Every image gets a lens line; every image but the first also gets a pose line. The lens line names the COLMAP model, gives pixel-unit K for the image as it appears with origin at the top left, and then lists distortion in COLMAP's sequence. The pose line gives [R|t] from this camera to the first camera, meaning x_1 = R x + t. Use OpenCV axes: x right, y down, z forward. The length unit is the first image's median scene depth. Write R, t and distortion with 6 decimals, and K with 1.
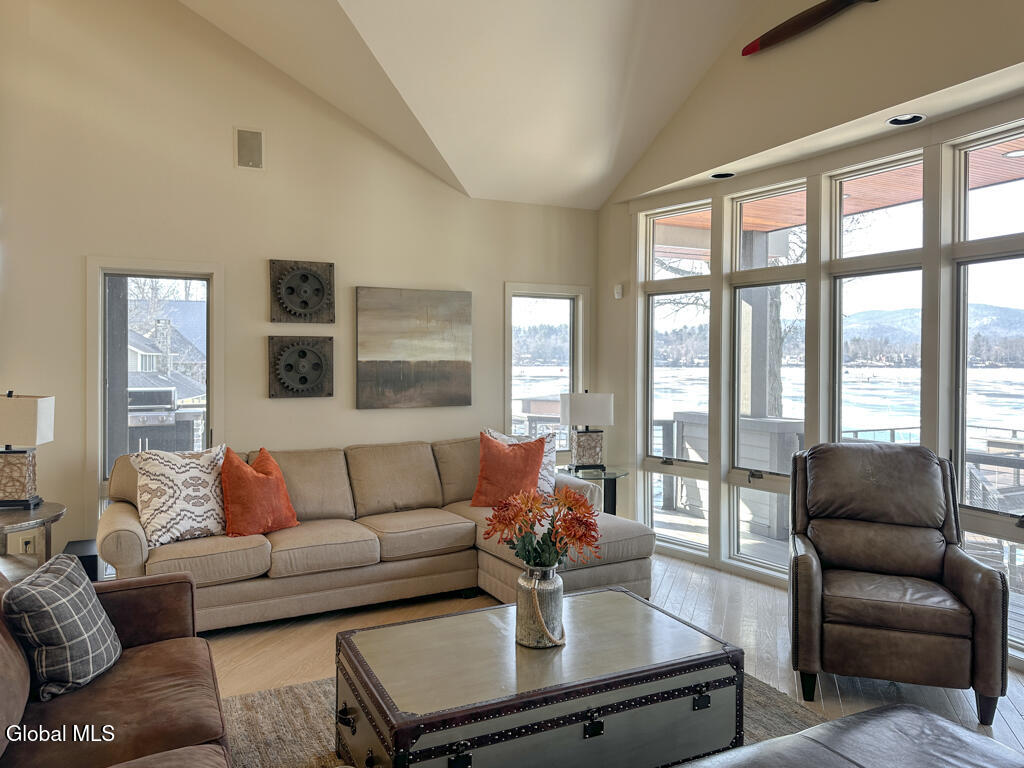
lens RADIAL K [[702.0, 0, 512.0], [0, 702.0, 384.0], [0, 0, 1]] dist [0.046247, -0.063301]
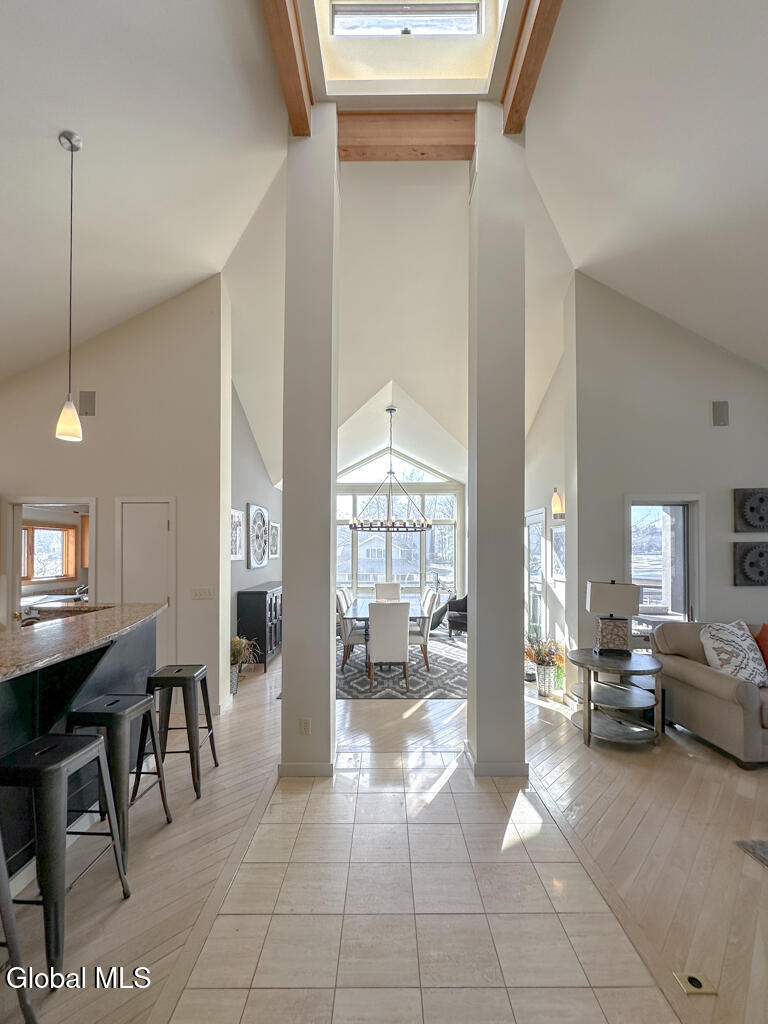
lens RADIAL K [[413.6, 0, 385.3], [0, 413.6, 554.4], [0, 0, 1]] dist [-0.000849, -0.000239]
pose [[0.896196, -0.000995, -0.443657, -0.608091], [-0.008060, 0.999796, -0.018525, -0.022370], [0.443585, 0.020178, 0.896005, -0.059260]]
